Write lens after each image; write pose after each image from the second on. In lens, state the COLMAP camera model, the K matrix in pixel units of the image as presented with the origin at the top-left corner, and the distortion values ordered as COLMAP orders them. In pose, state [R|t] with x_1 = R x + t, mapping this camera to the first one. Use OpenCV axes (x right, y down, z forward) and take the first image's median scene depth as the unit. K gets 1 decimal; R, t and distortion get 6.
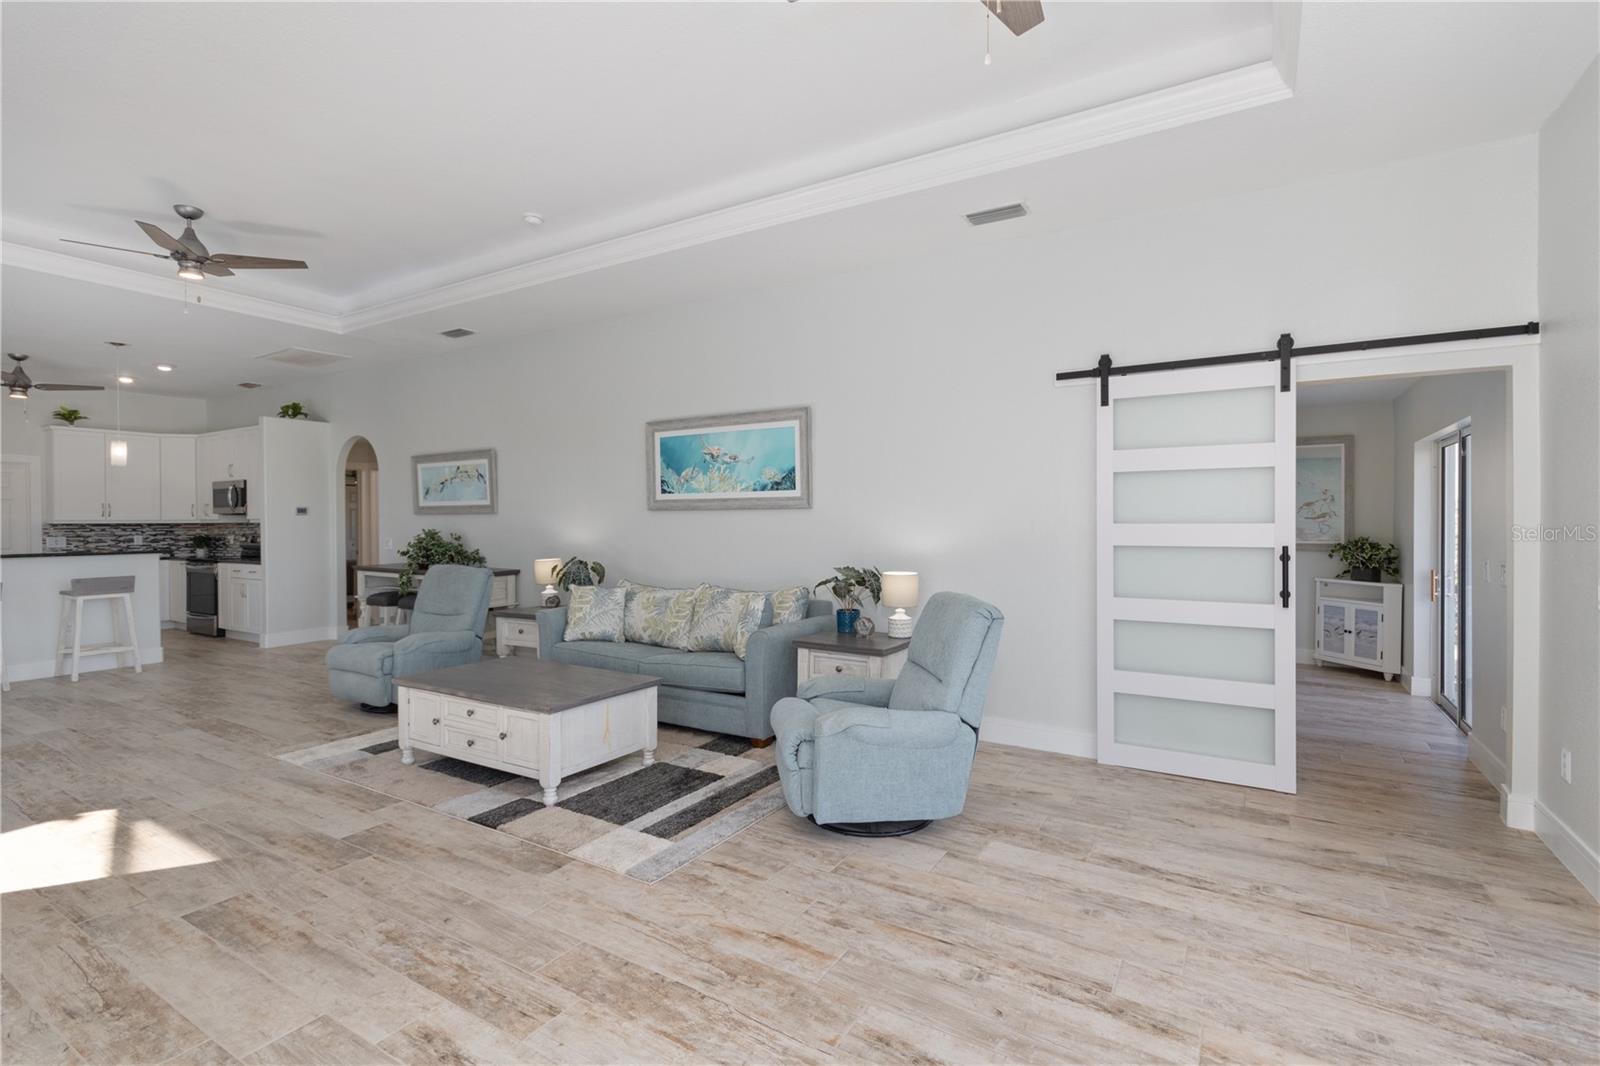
lens RADIAL K [[746.1, 0, 800.0], [0, 746.1, 533.0], [0, 0, 1]] dist [-0.001131, -0.000100]
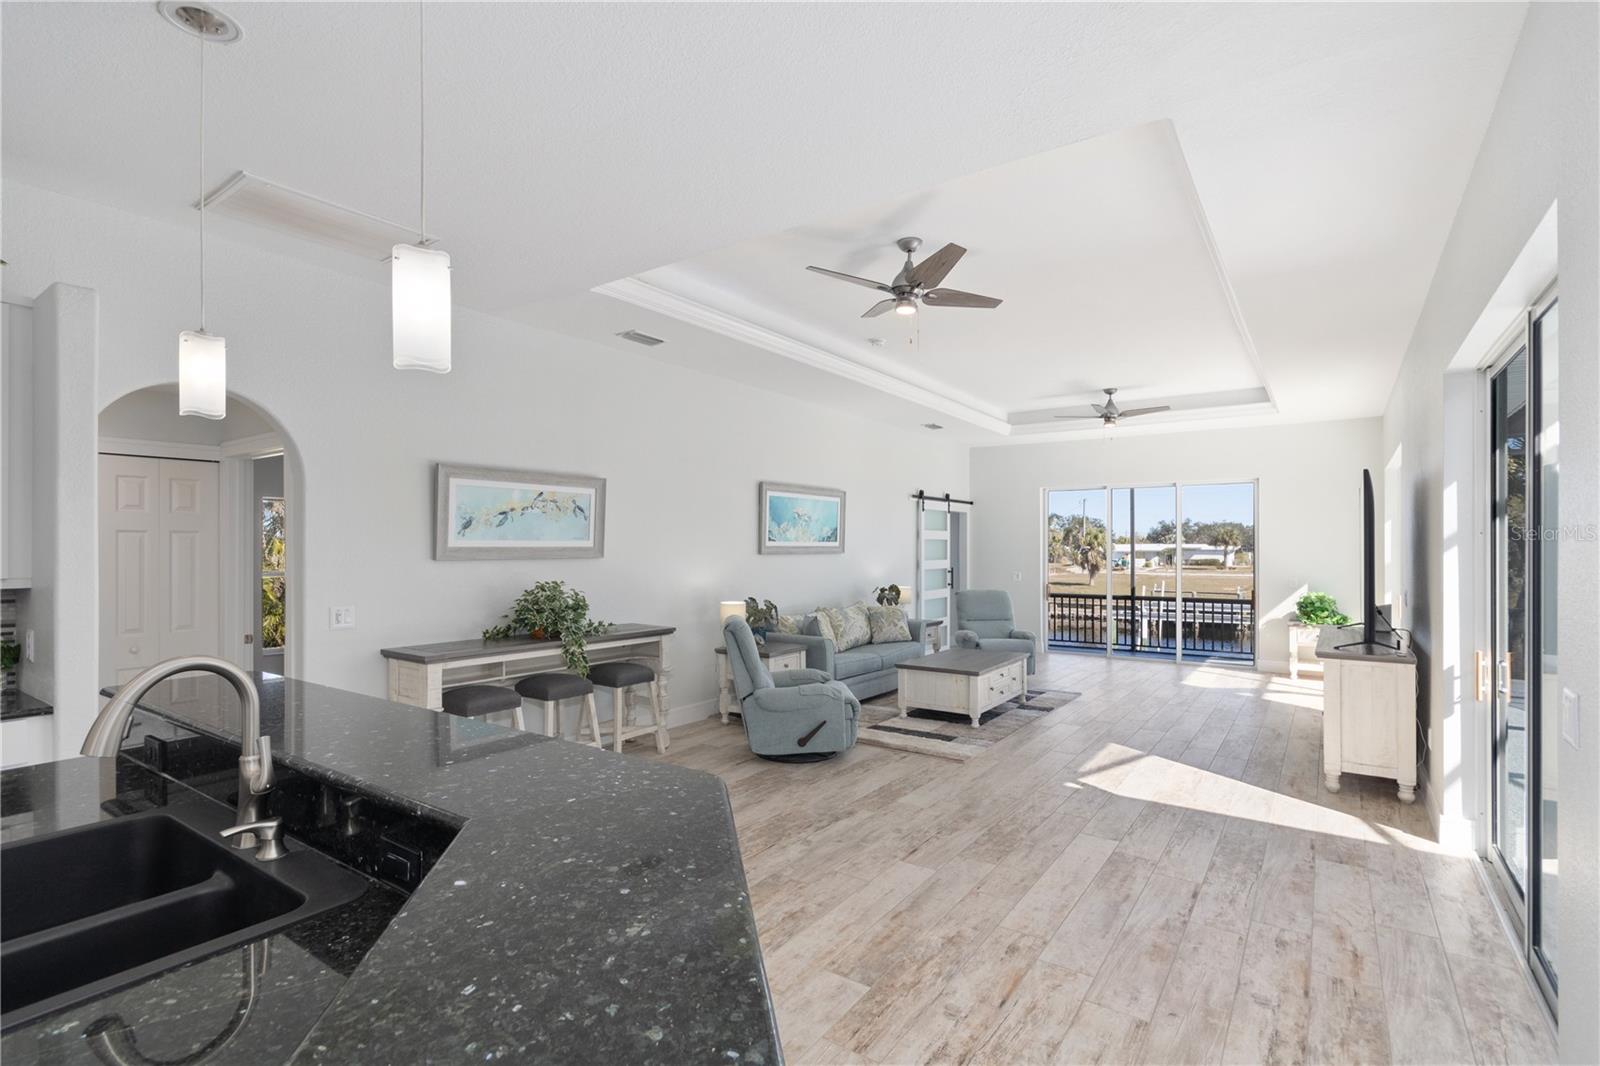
lens RADIAL K [[761.5, 0, 795.7], [0, 761.5, 551.3], [0, 0, 1]] dist [0.003455, 0.000629]
pose [[0.064887, -0.003113, 0.997888, -1.461657], [0.015596, 0.999876, 0.002105, -0.038201], [-0.997771, 0.015426, 0.064927, 0.884888]]
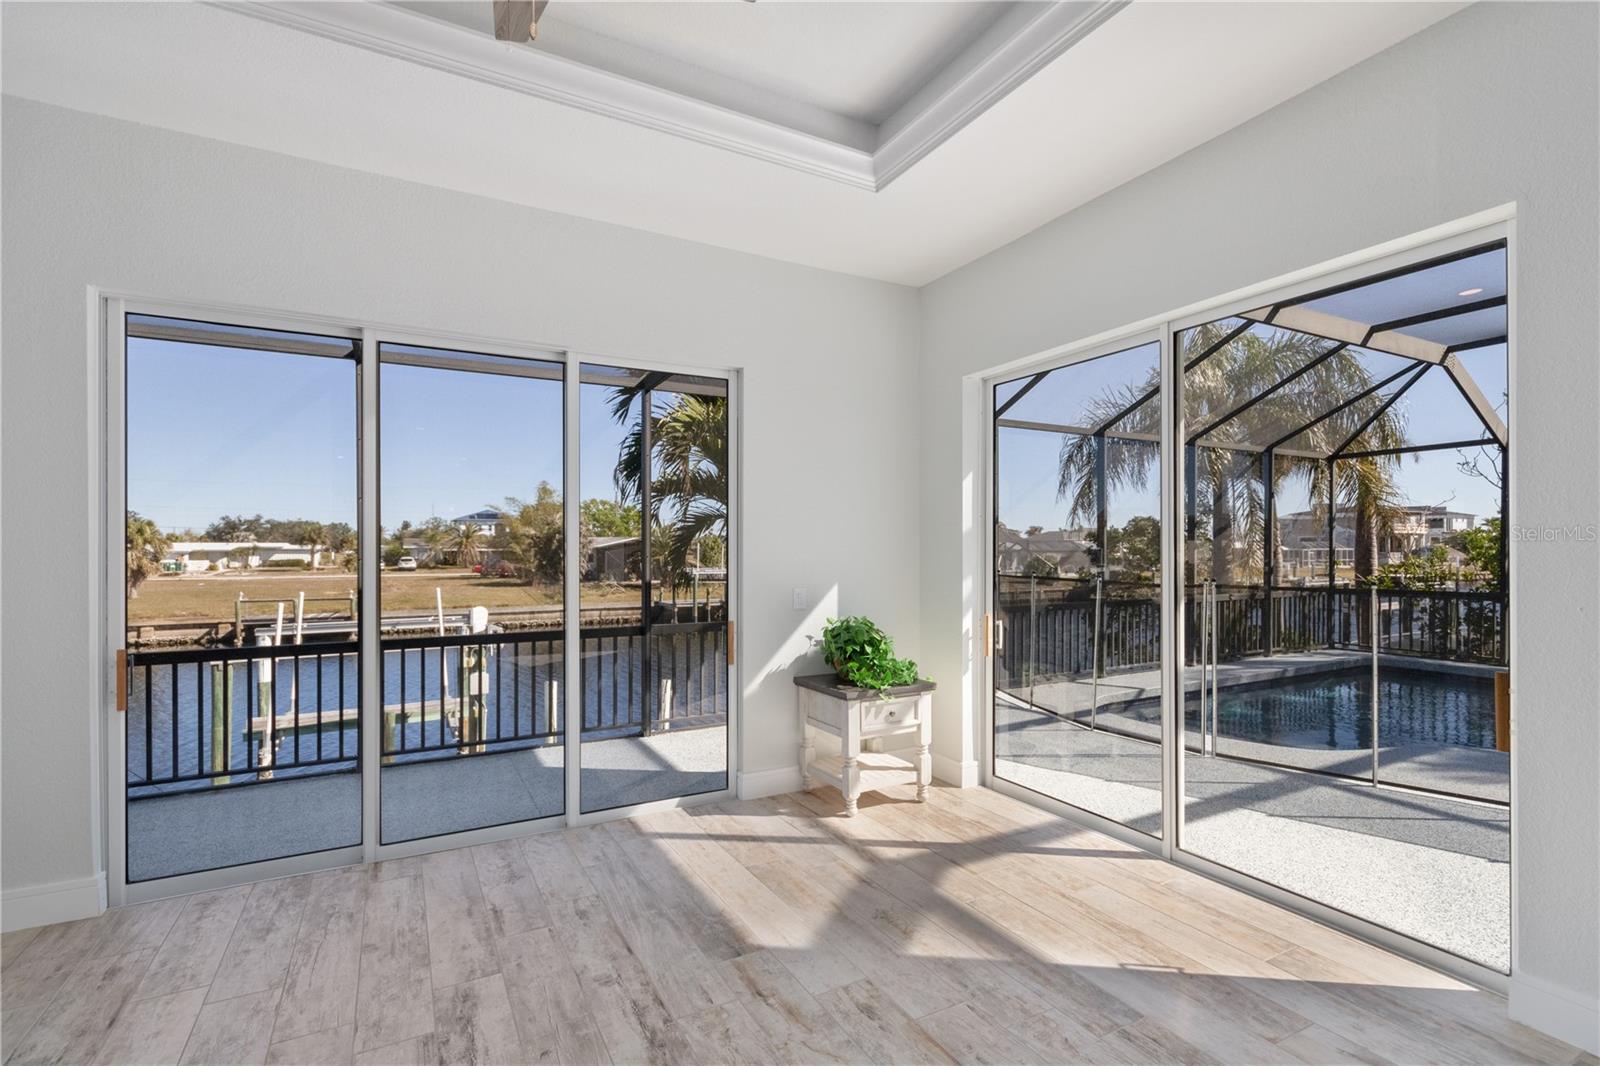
lens RADIAL K [[740.4, 0, 802.9], [0, 740.4, 548.3], [0, 0, 1]] dist [0.002652, 0.000336]
pose [[-0.867761, 0.002264, 0.496977, -0.185095], [0.011180, 0.999825, 0.014966, -0.013277], [-0.496856, 0.018543, -0.867635, 0.594050]]
